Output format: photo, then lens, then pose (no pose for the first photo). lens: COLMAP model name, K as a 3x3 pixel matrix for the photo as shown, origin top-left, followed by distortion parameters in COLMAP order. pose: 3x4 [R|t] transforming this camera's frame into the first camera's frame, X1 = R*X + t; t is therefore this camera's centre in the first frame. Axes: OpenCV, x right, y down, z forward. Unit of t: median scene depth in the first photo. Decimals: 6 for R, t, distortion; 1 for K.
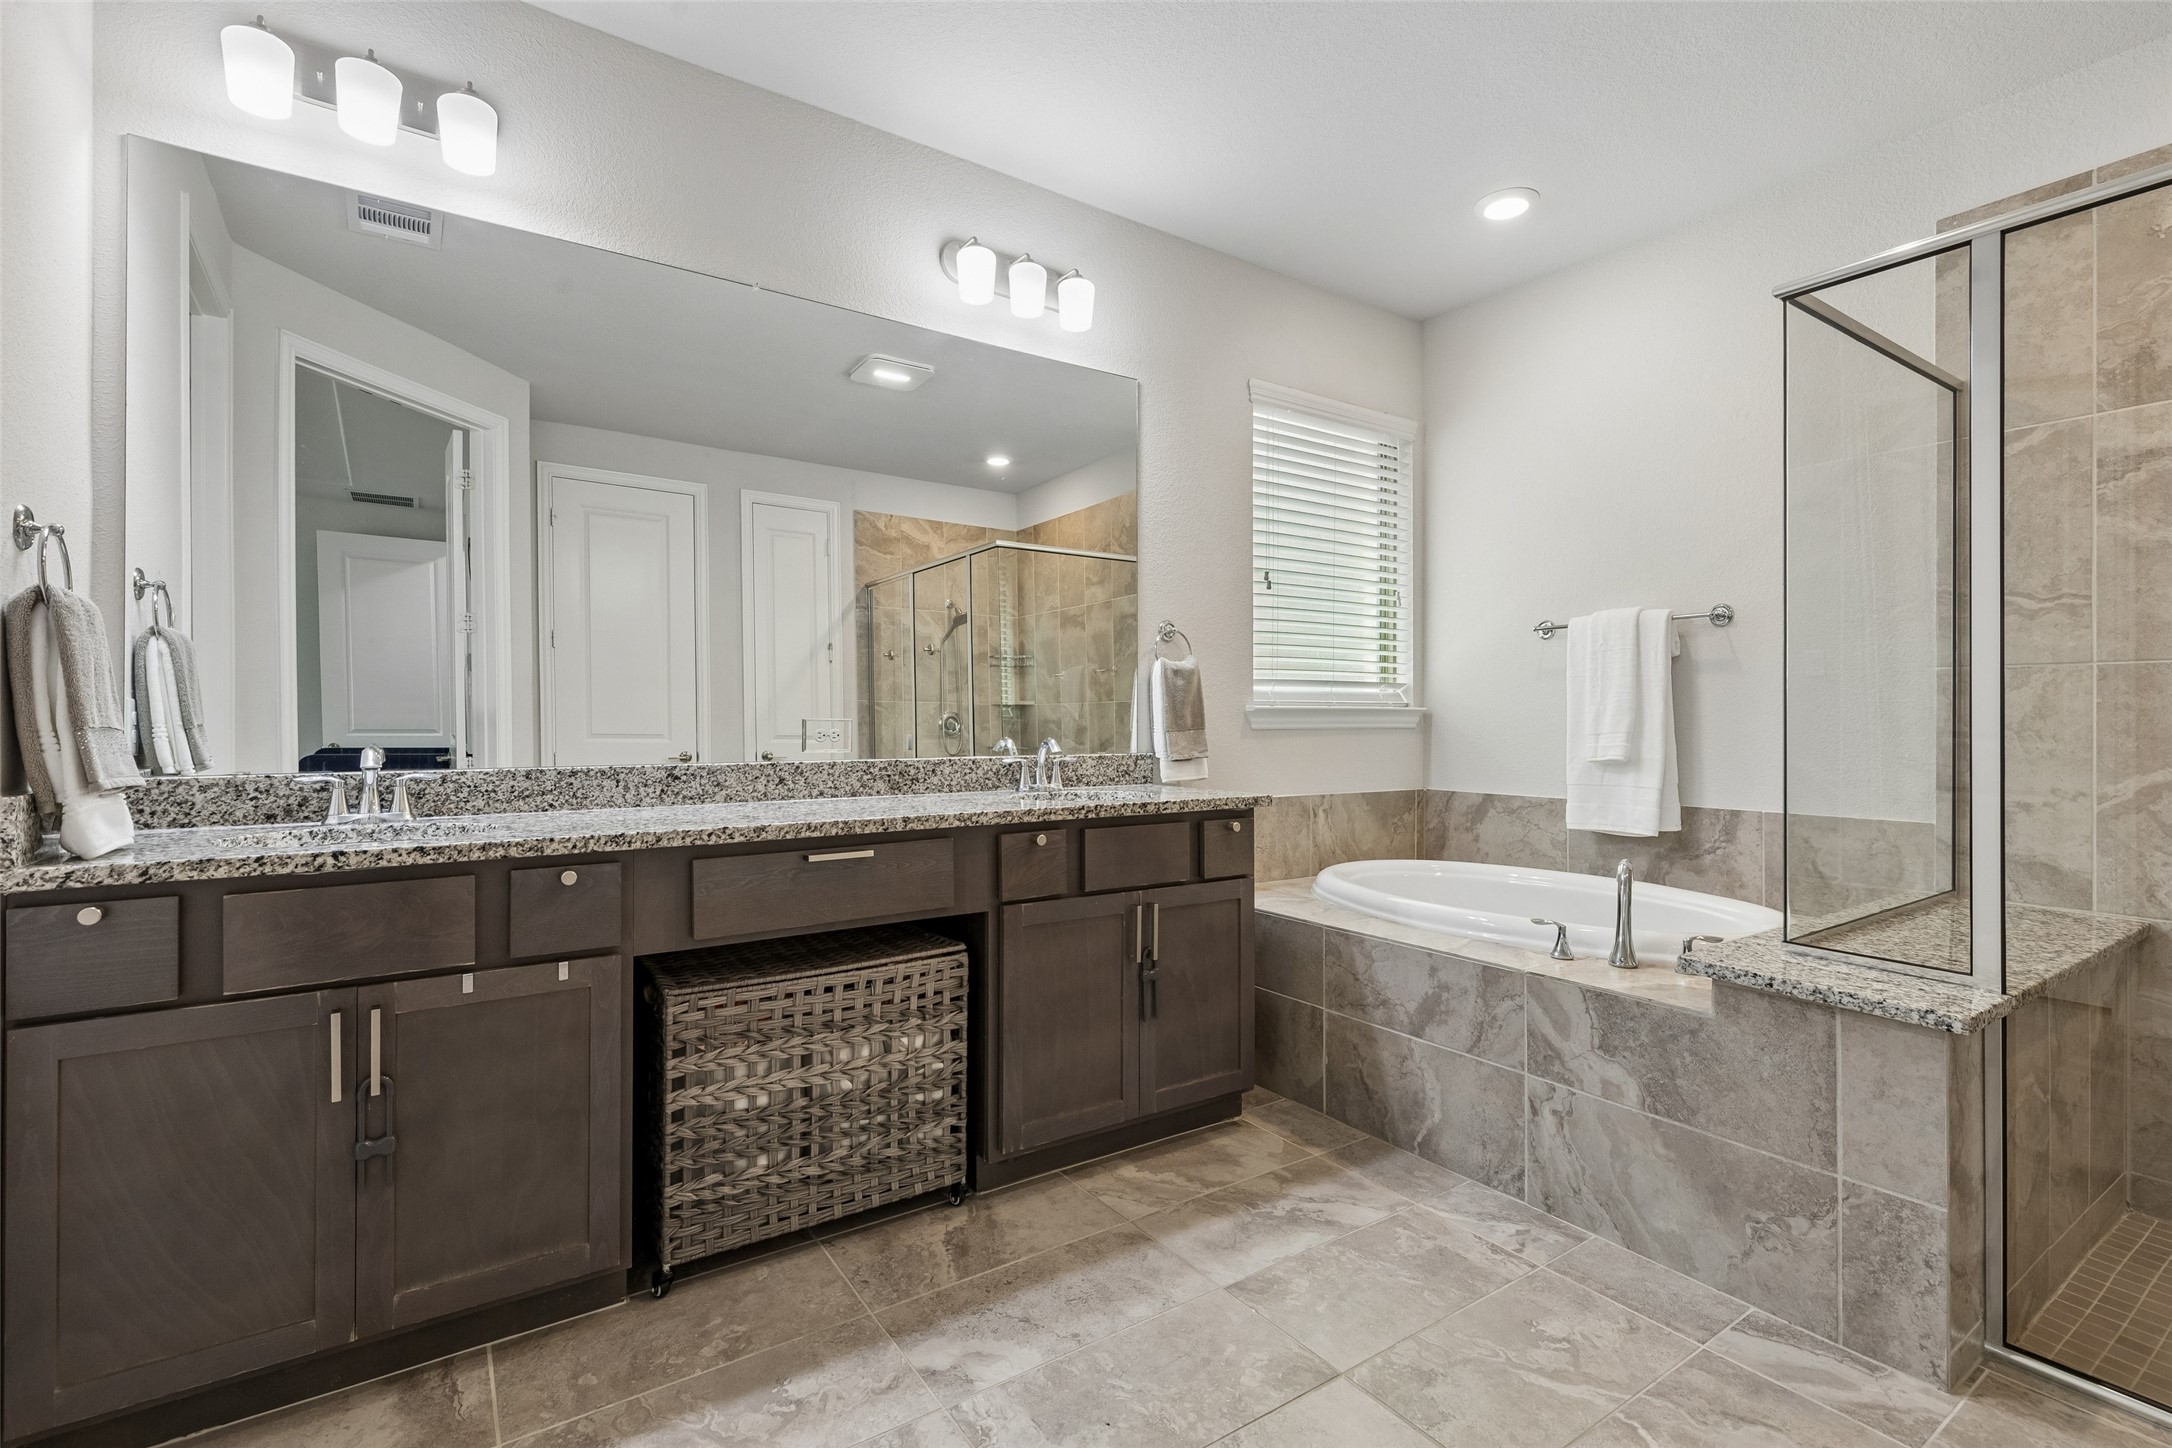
lens RADIAL K [[982.3, 0, 1079.5], [0, 982.3, 710.0], [0, 0, 1]] dist [0.007246, -0.000740]
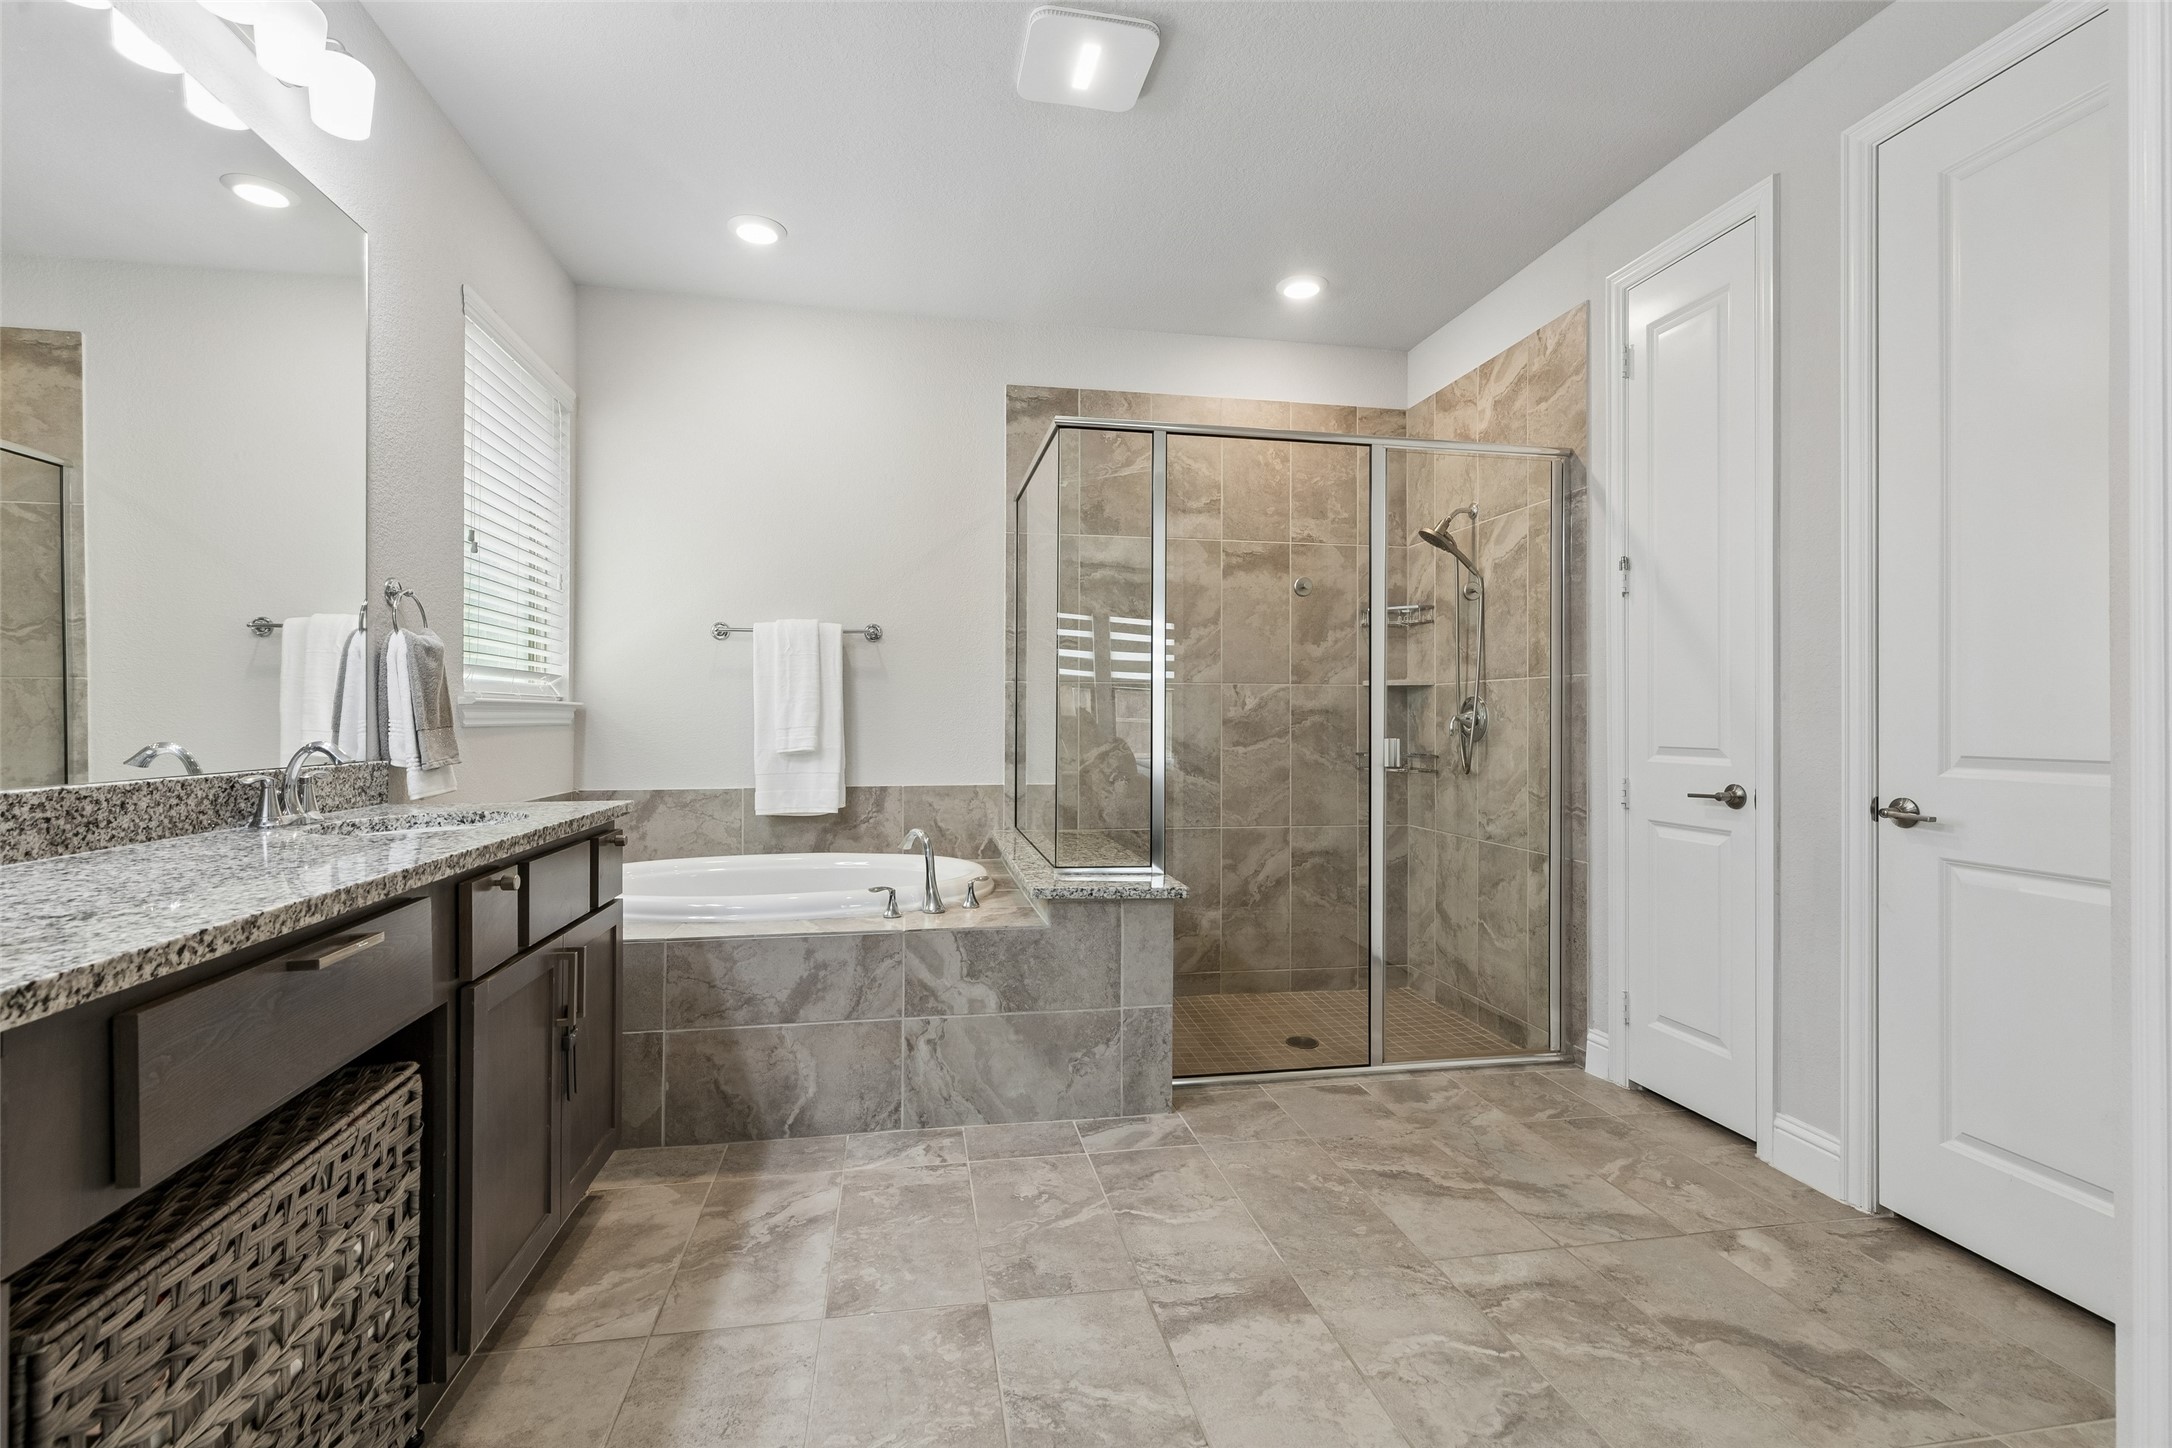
lens RADIAL K [[991.9, 0, 1059.7], [0, 991.9, 706.1], [0, 0, 1]] dist [0.010483, -0.000346]
pose [[0.406554, 0.011073, 0.913559, -0.508979], [-0.009055, 0.999926, -0.008090, 0.007087], [-0.913582, -0.004983, 0.406625, 0.328628]]
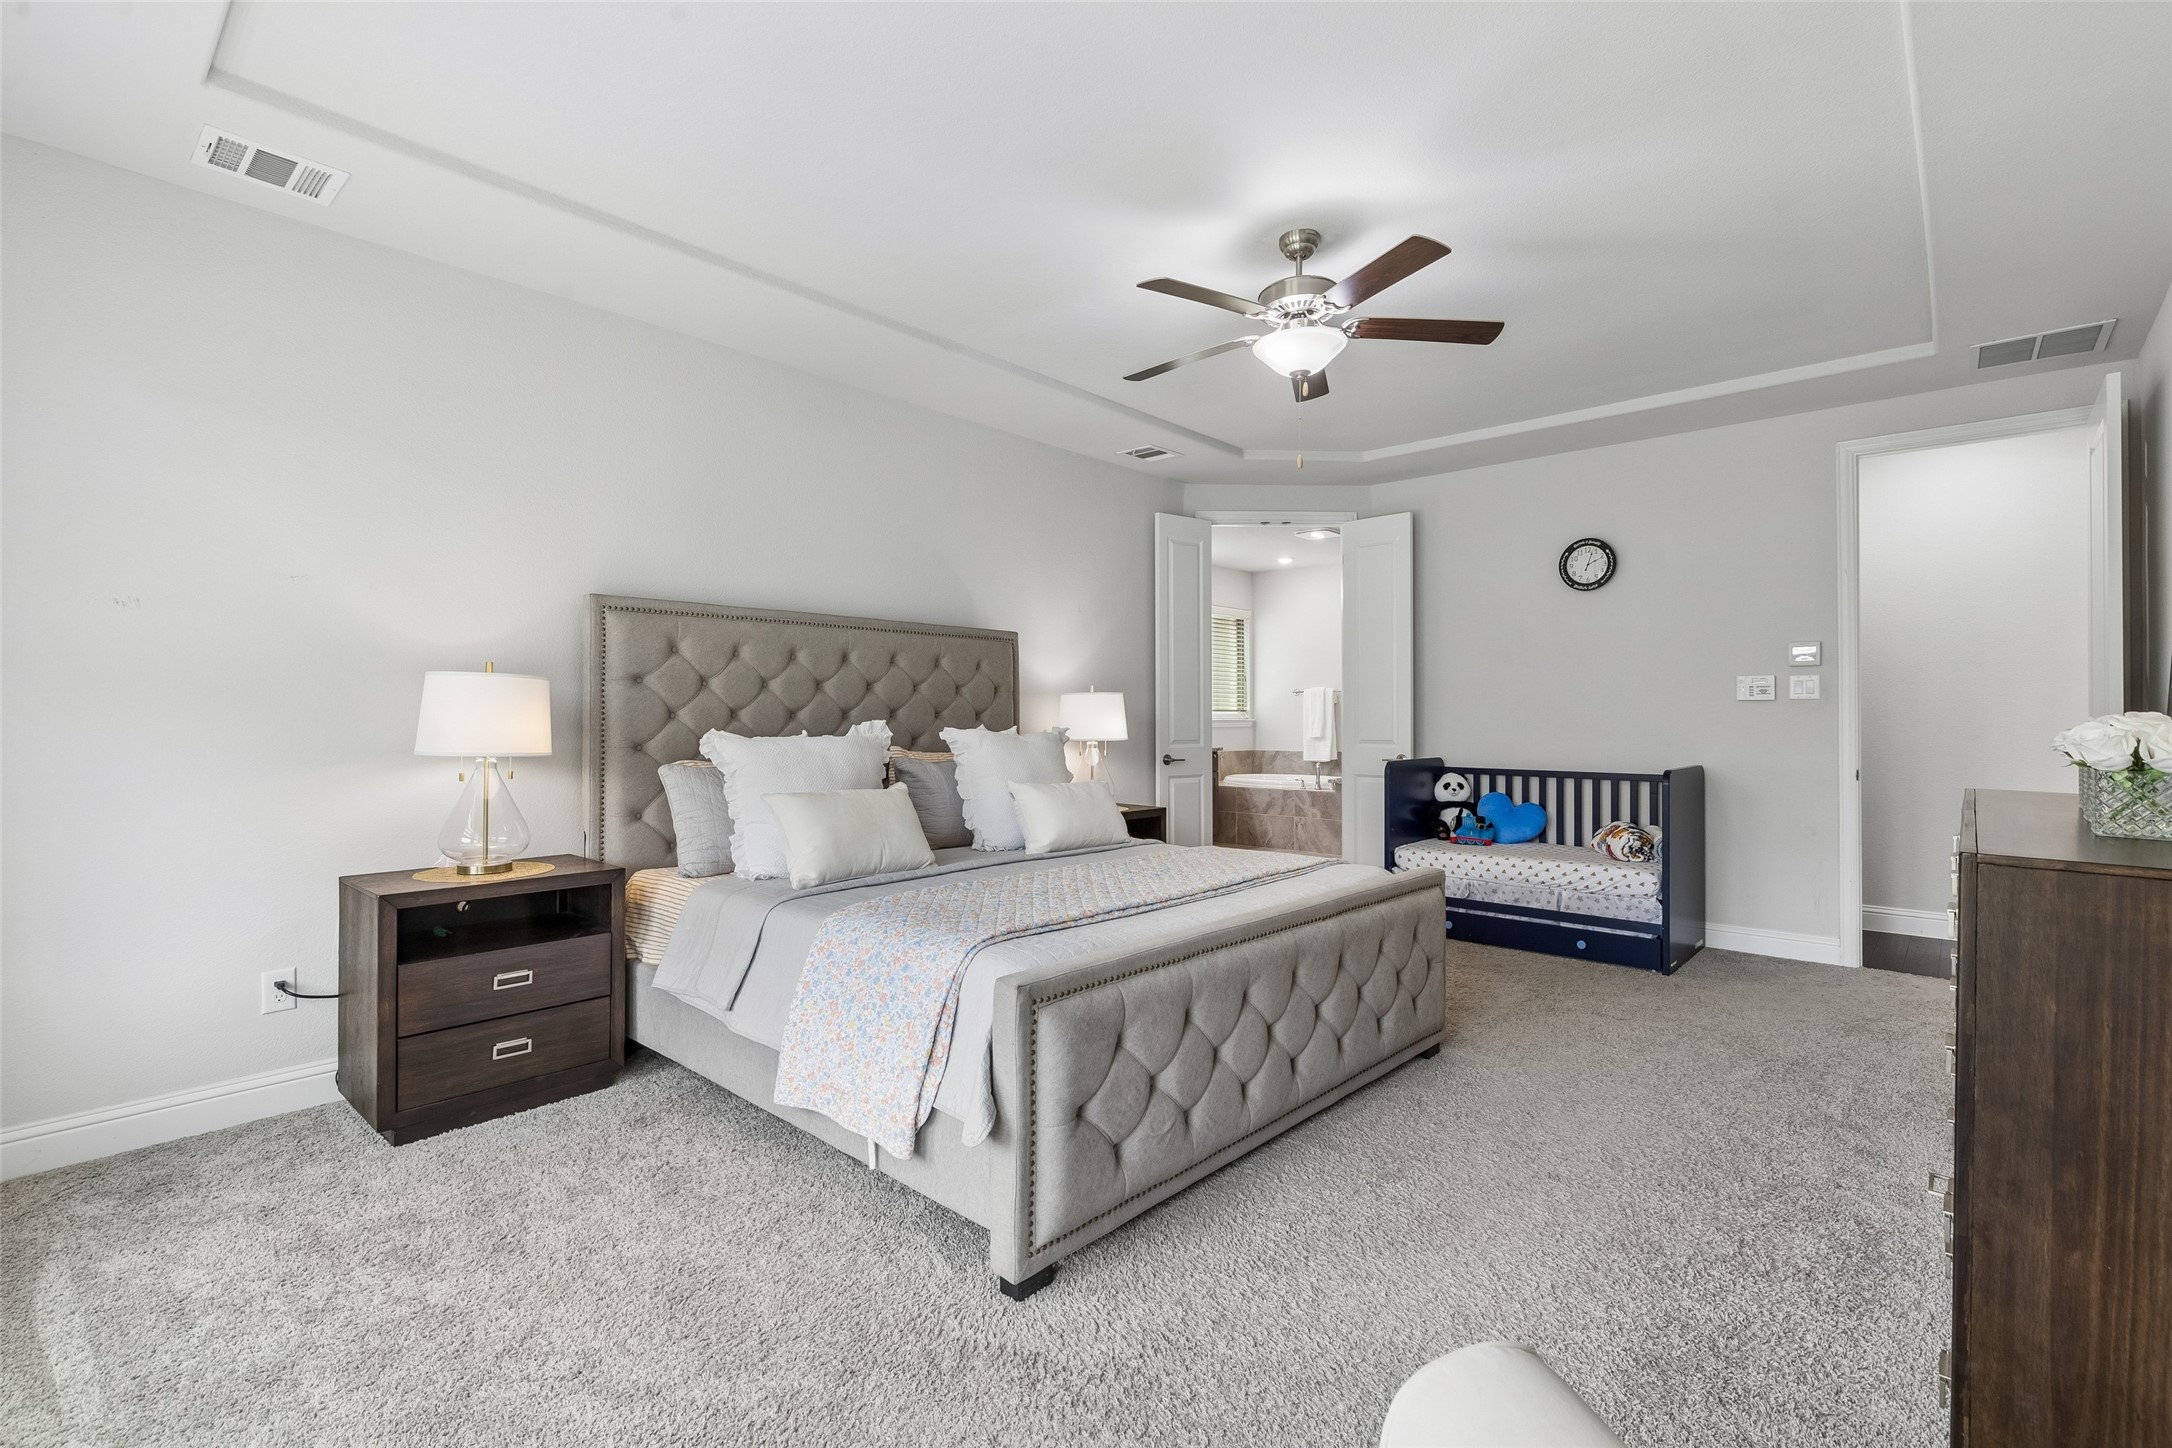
lens RADIAL K [[998.4, 0, 1080.0], [0, 998.4, 710.6], [0, 0, 1]] dist [0.003238, 0.000187]
pose [[0.969919, 0.000630, 0.243428, -1.202657], [0.000051, 0.999996, -0.002790, -0.029293], [-0.243429, 0.002718, 0.969915, -2.370272]]
